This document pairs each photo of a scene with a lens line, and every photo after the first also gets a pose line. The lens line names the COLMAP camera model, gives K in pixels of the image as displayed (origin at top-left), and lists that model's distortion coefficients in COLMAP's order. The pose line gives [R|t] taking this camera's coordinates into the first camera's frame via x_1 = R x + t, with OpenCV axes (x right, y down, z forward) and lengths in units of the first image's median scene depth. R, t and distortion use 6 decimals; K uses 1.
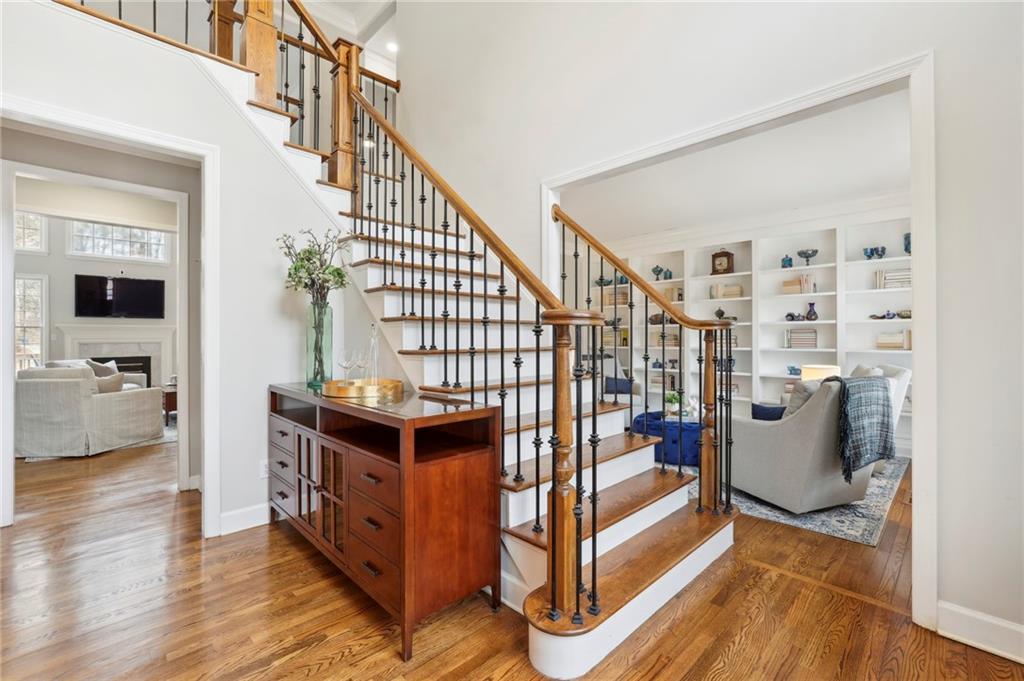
lens RADIAL K [[448.1, 0, 512.0], [0, 448.1, 340.5], [0, 0, 1]] dist [-0.001323, -0.000111]
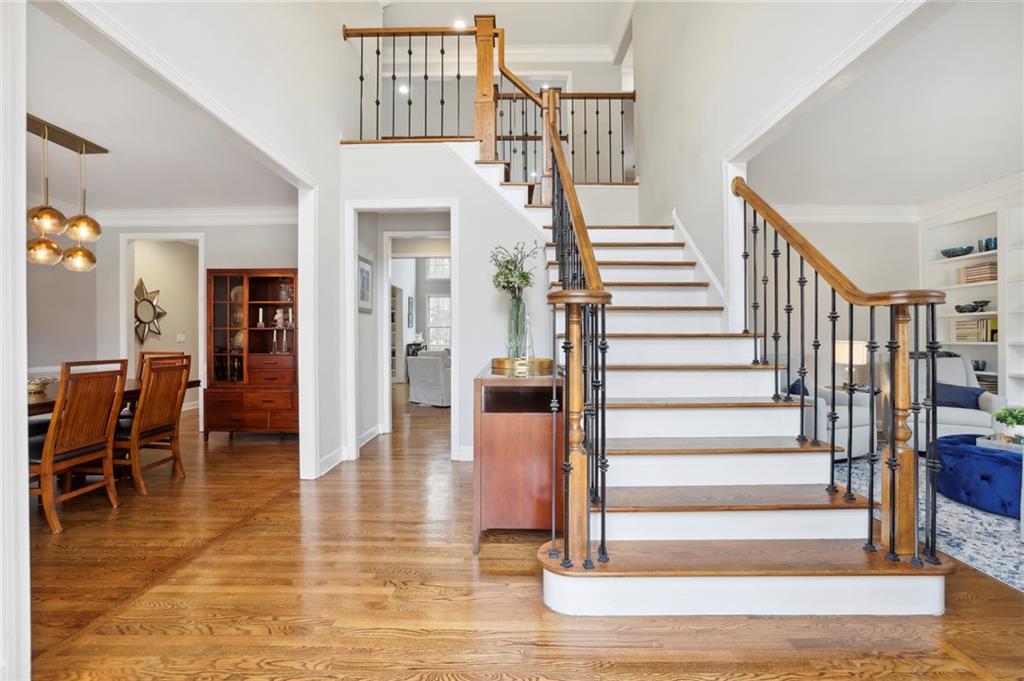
lens RADIAL K [[436.7, 0, 512.0], [0, 436.7, 340.5], [0, 0, 1]] dist [0.000100, 0.000171]
pose [[0.728603, 0.004529, -0.684921, 0.399860], [-0.004411, 0.999988, 0.001921, 0.030280], [0.684922, 0.001622, 0.728614, 0.054128]]
